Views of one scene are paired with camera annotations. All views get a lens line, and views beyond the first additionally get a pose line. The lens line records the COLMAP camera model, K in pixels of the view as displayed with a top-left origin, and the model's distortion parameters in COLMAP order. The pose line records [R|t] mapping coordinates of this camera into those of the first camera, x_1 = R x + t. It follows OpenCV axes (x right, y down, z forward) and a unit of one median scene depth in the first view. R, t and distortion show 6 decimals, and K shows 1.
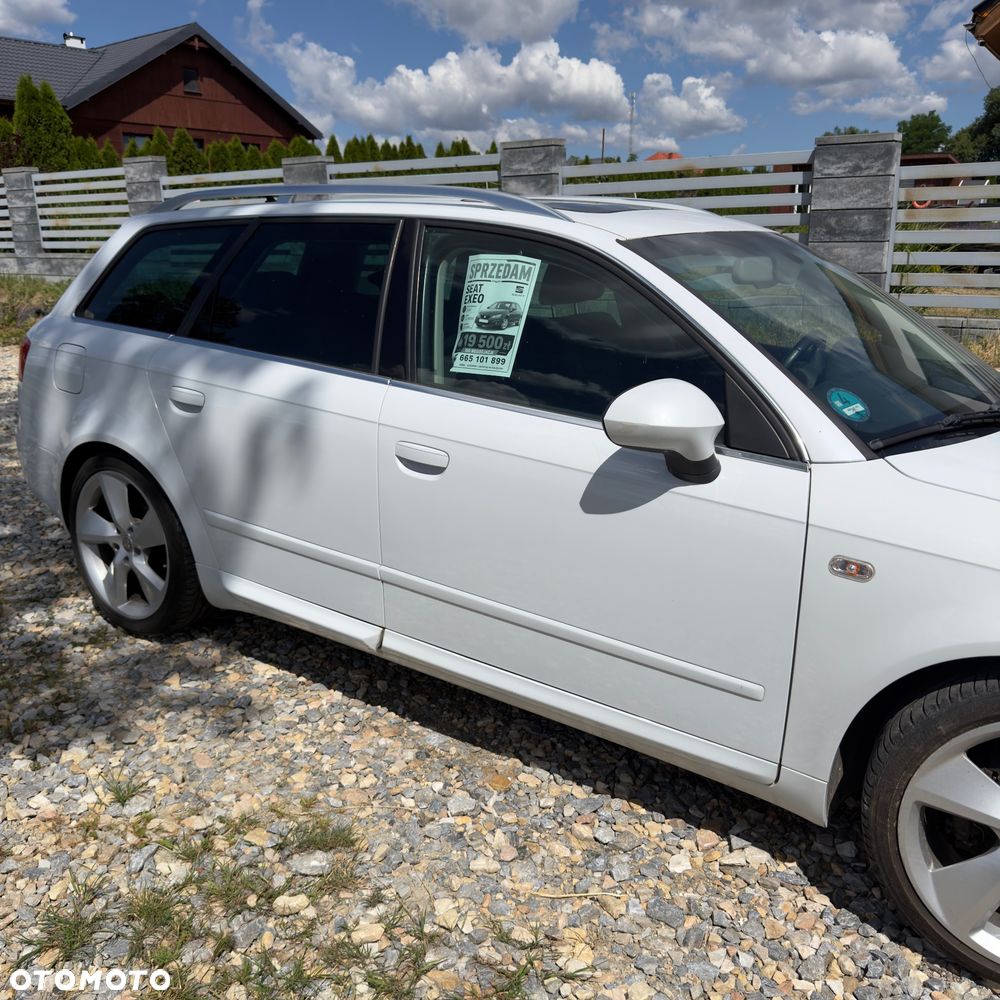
lens RADIAL K [[891.7, 0, 509.8], [0, 891.7, 517.8], [0, 0, 1]] dist [0.049968, -0.087357]
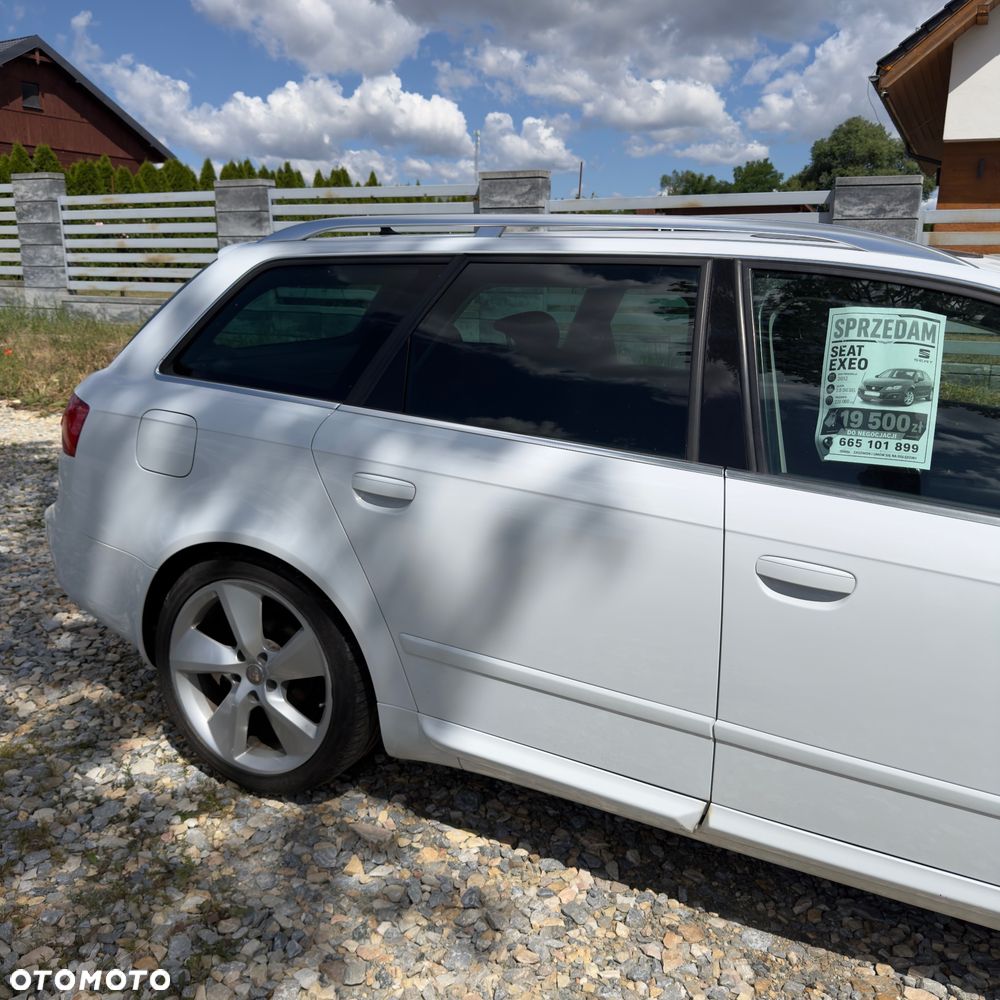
lens RADIAL K [[912.7, 0, 505.7], [0, 912.7, 507.5], [0, 0, 1]] dist [0.058884, -0.092129]
pose [[0.989236, -0.016706, 0.145375, -0.325267], [0.024007, 0.998529, -0.048615, -0.067382], [-0.144349, 0.051582, 0.988181, 0.201108]]
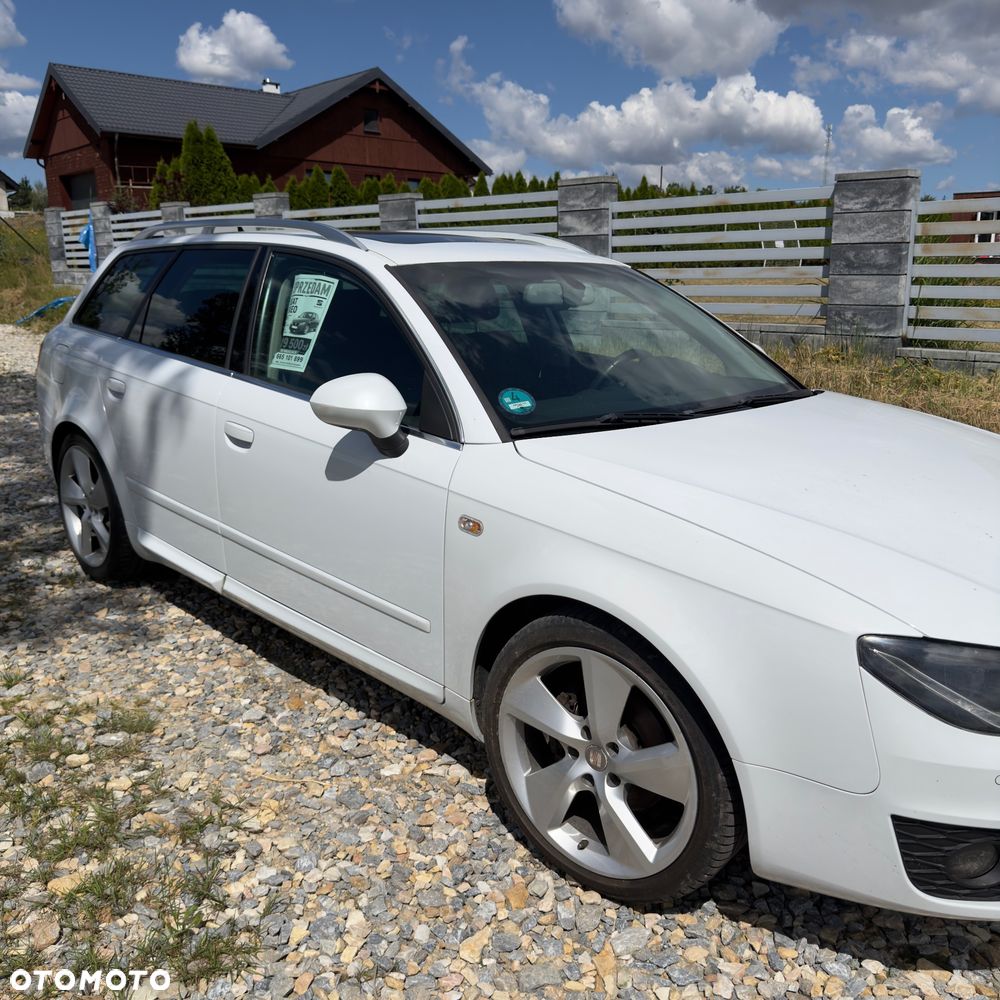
lens RADIAL K [[891.7, 0, 509.8], [0, 891.7, 517.8], [0, 0, 1]] dist [0.049968, -0.087357]
pose [[0.983486, 0.058578, -0.171243, 0.357375], [-0.064202, 0.997558, -0.027482, 0.043574], [0.169215, 0.038023, 0.984845, -0.123982]]
